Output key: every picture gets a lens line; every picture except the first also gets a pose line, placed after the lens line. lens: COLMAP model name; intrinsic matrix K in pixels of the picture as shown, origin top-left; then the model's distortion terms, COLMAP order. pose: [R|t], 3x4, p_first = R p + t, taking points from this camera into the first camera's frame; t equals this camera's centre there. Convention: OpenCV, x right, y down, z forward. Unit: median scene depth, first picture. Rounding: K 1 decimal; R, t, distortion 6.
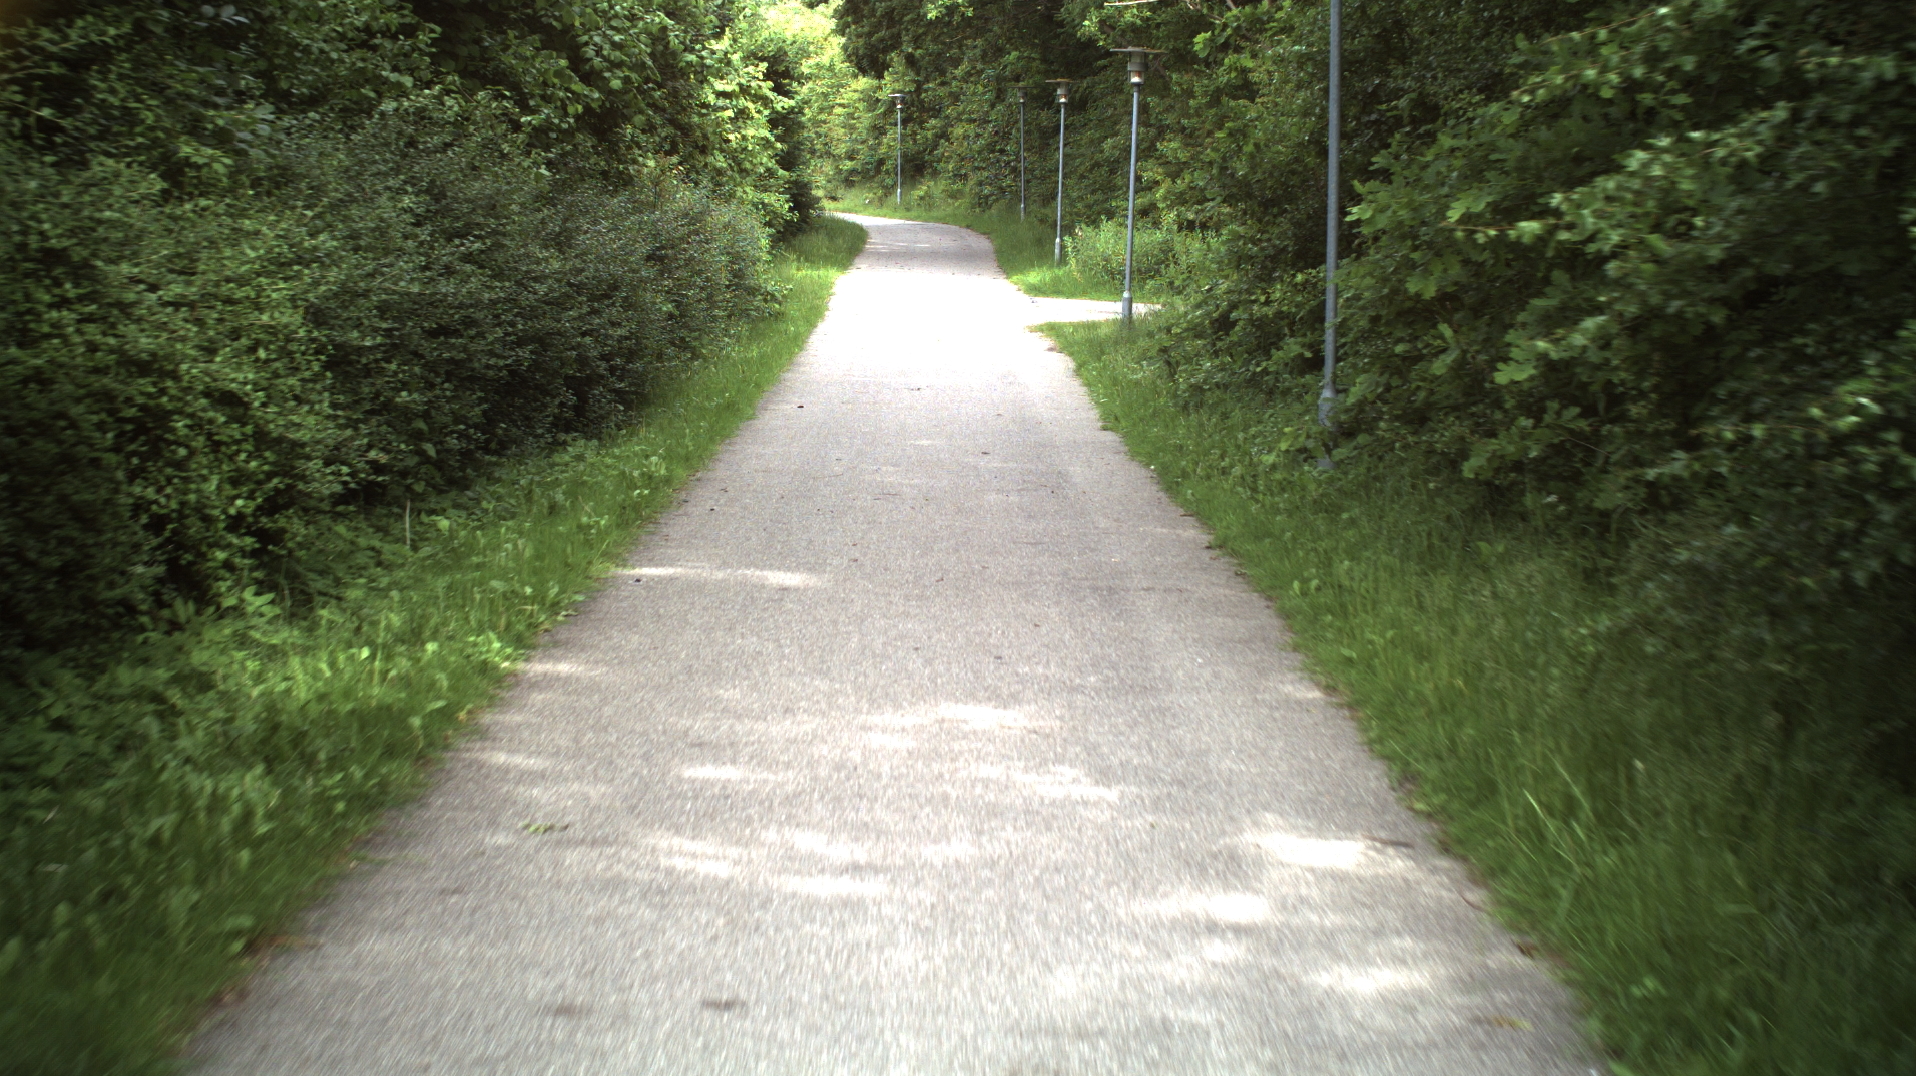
lens RADIAL K [[4761.9, 0, 956.9], [0, 4761.9, 542.2], [0, 0, 1]] dist [-0.323080, 0.000000]
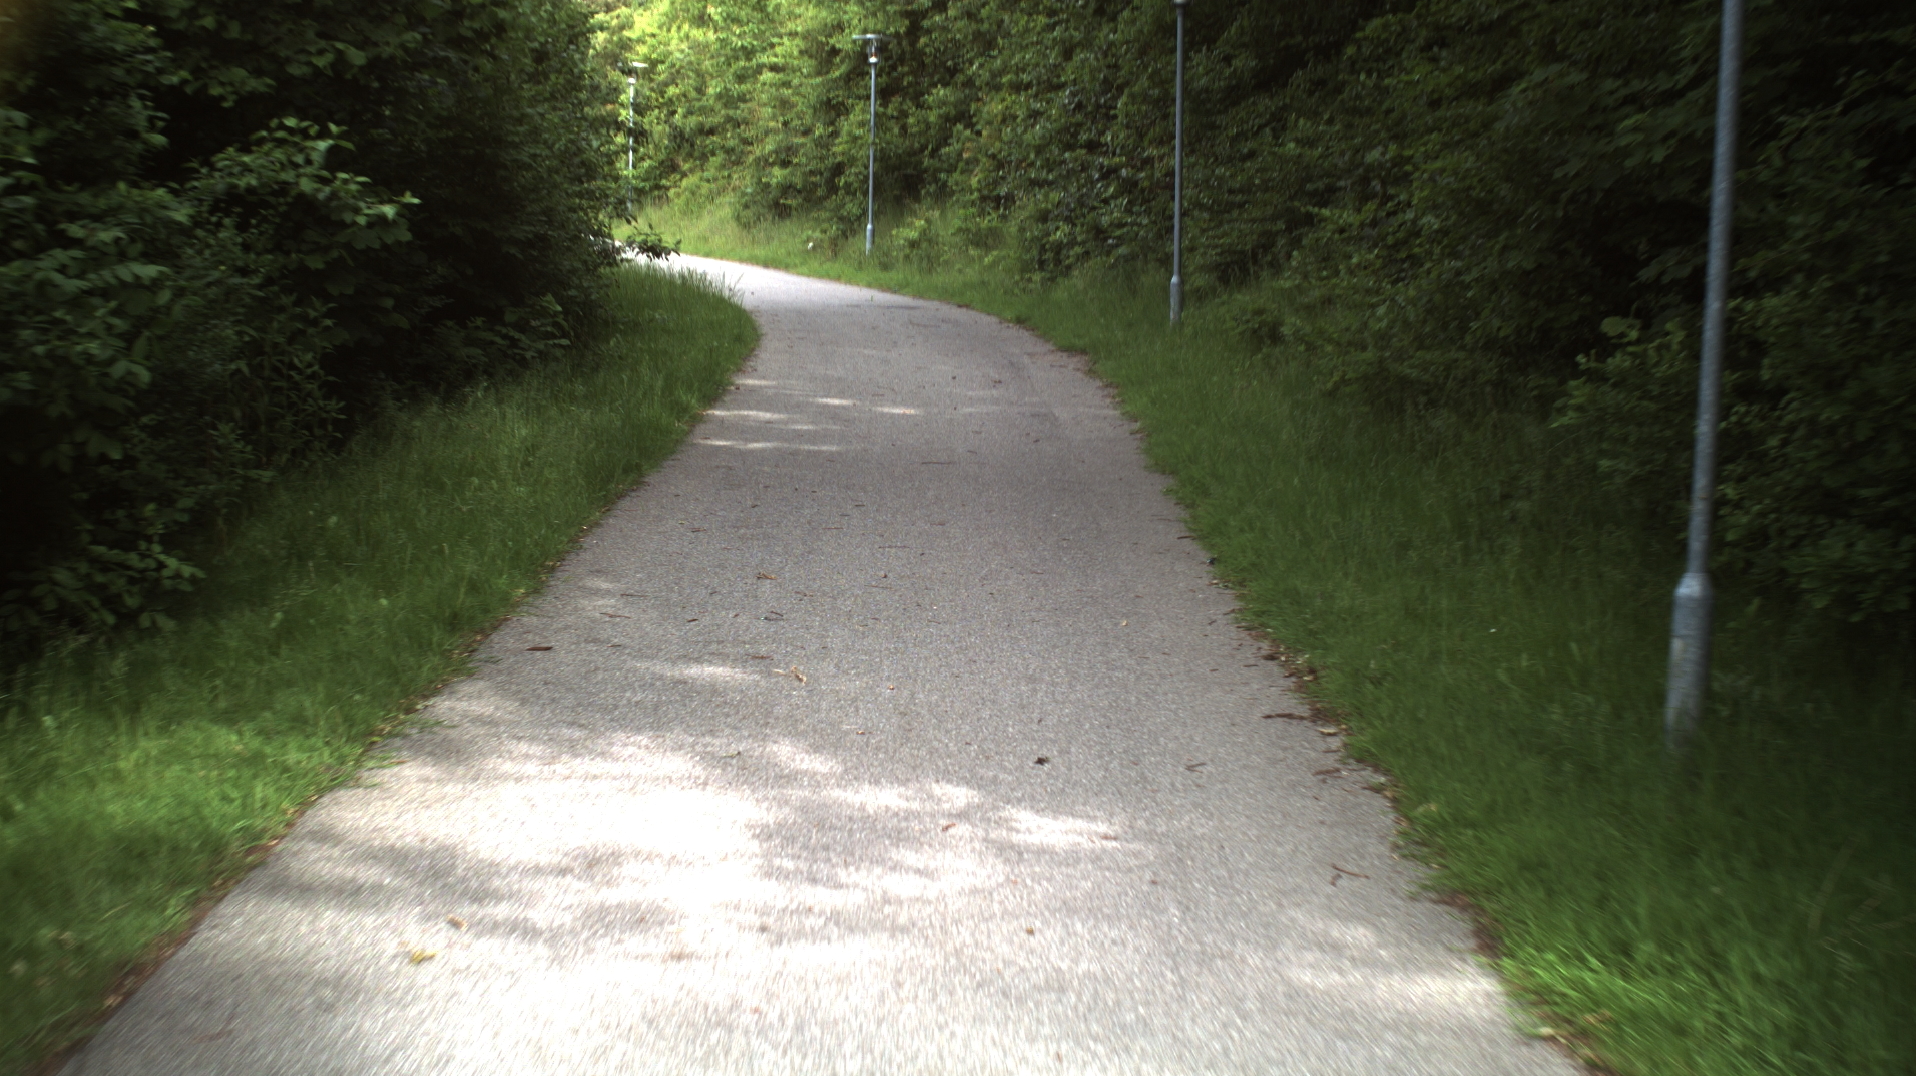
lens RADIAL K [[4761.9, 0, 953.0], [0, 4761.9, 537.1], [0, 0, 1]] dist [-0.323080, 0.000000]
pose [[0.999765, 0.021655, -0.000511, -0.003871], [-0.021658, 0.999738, -0.007353, -0.060217], [0.000352, 0.007362, 0.999973, 0.794934]]
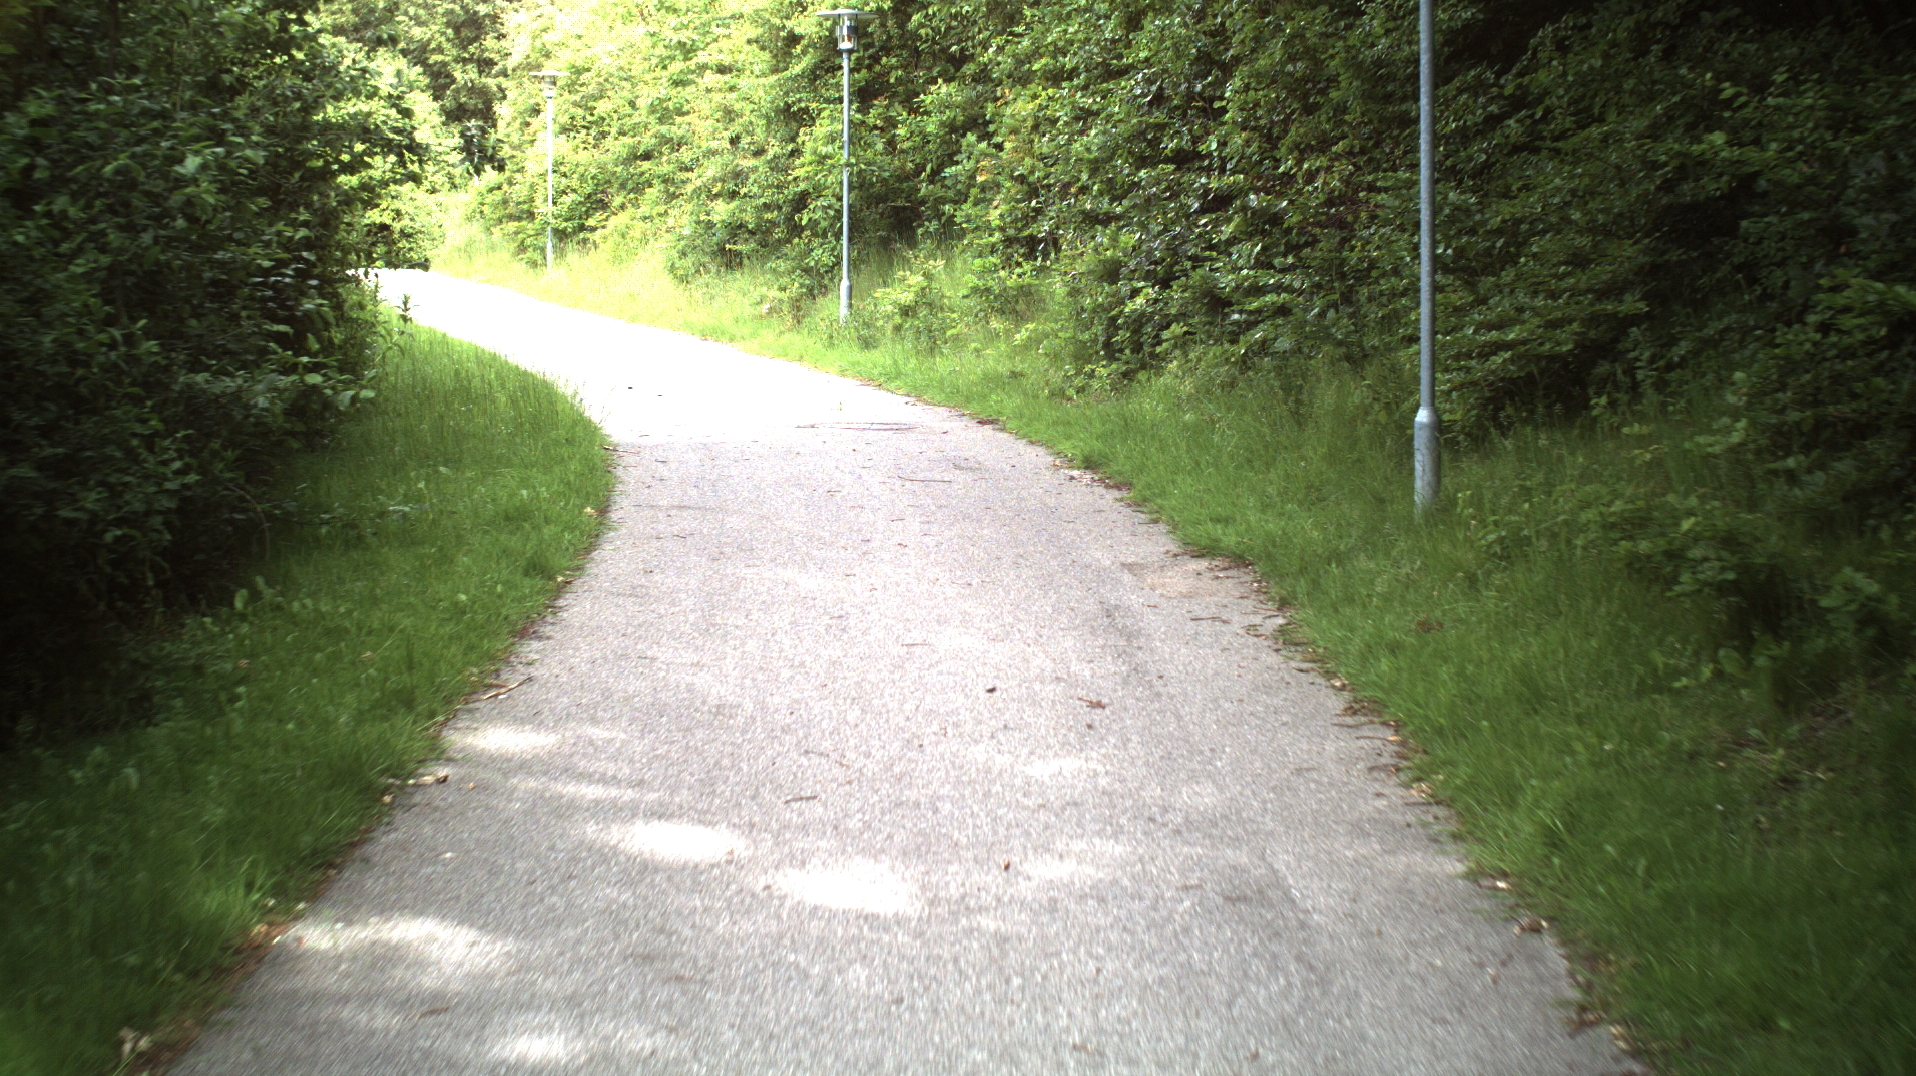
lens RADIAL K [[4761.9, 0, 952.1], [0, 4761.9, 558.7], [0, 0, 1]] dist [-0.323080, 0.000000]
pose [[0.999994, 0.002783, -0.002259, -0.005393], [-0.002802, 0.999959, -0.008553, -0.080671], [0.002235, 0.008559, 0.999961, 1.033130]]
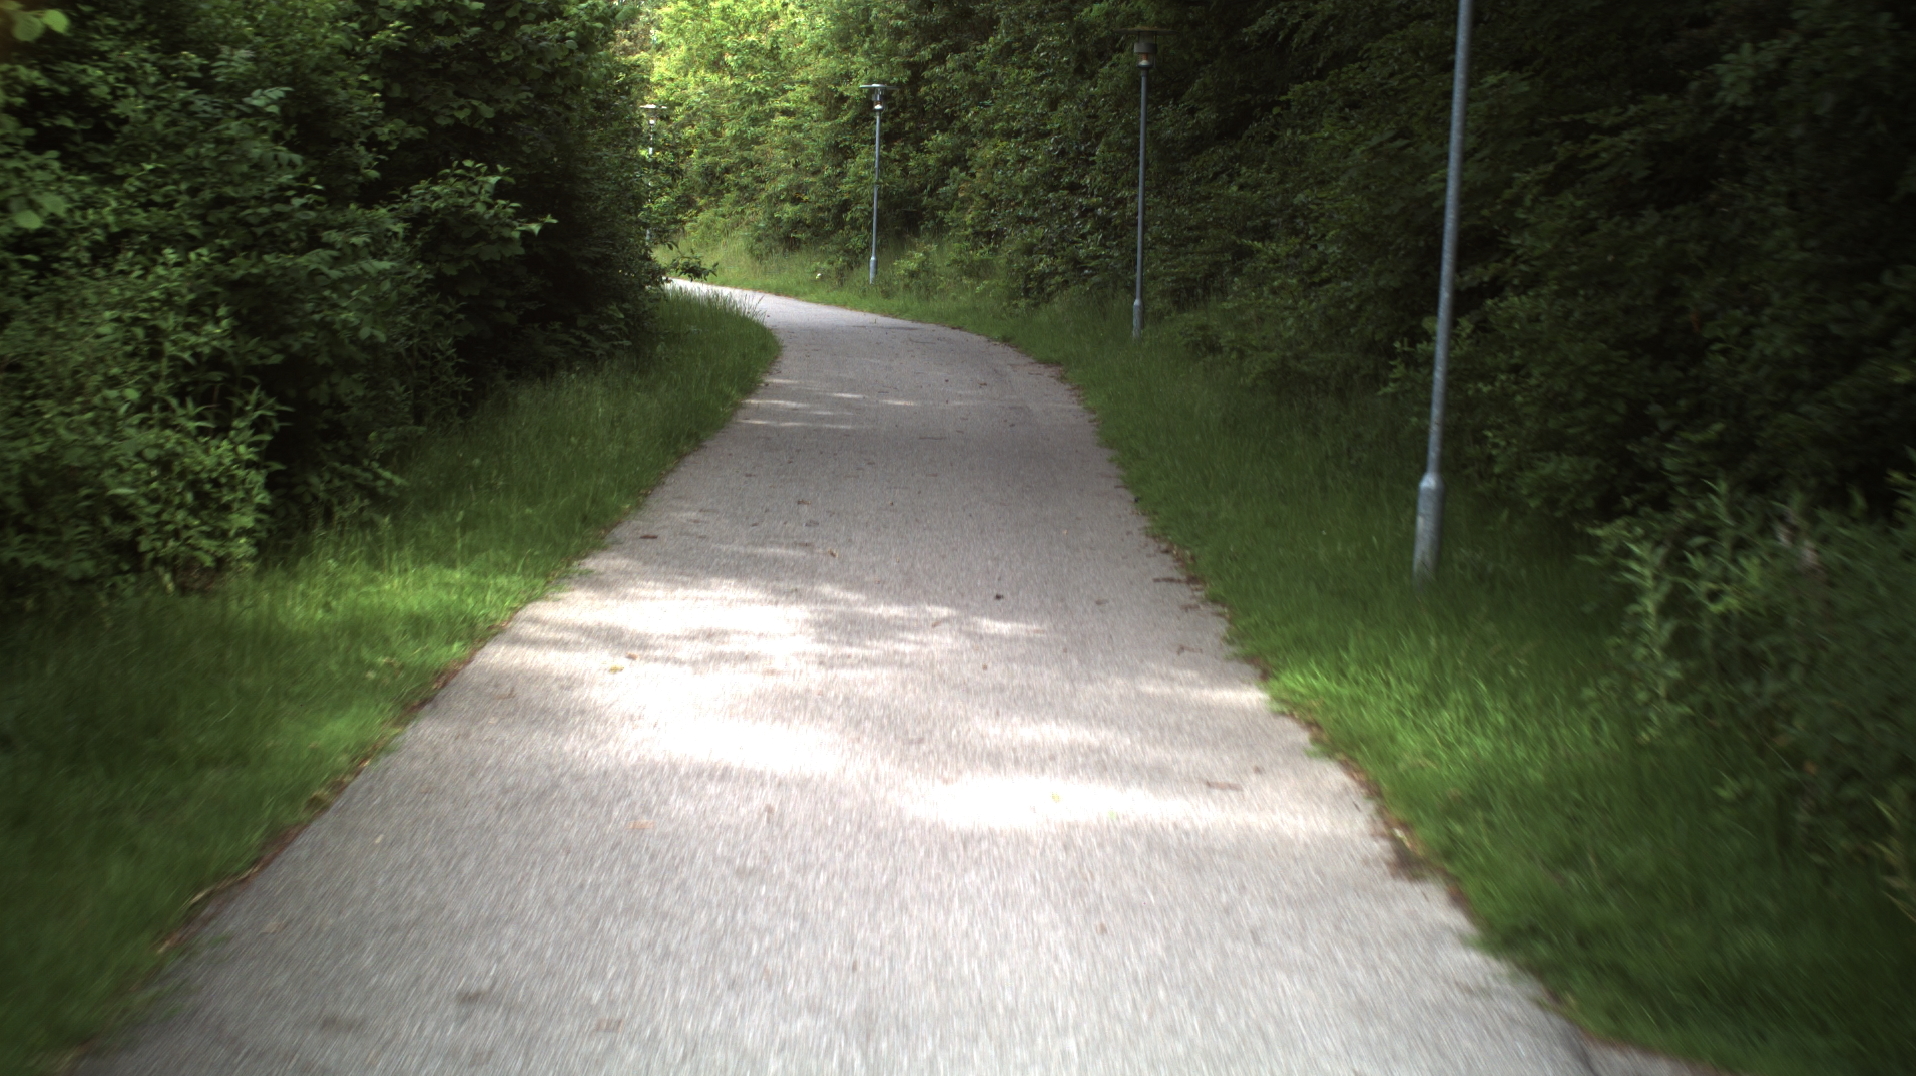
lens RADIAL K [[4761.9, 0, 950.9], [0, 4761.9, 525.2], [0, 0, 1]] dist [-0.323080, 0.000000]
pose [[0.999453, 0.033062, -0.000130, -0.003293], [-0.033059, 0.999285, -0.018370, -0.053041], [-0.000478, 0.018364, 0.999831, 0.715247]]
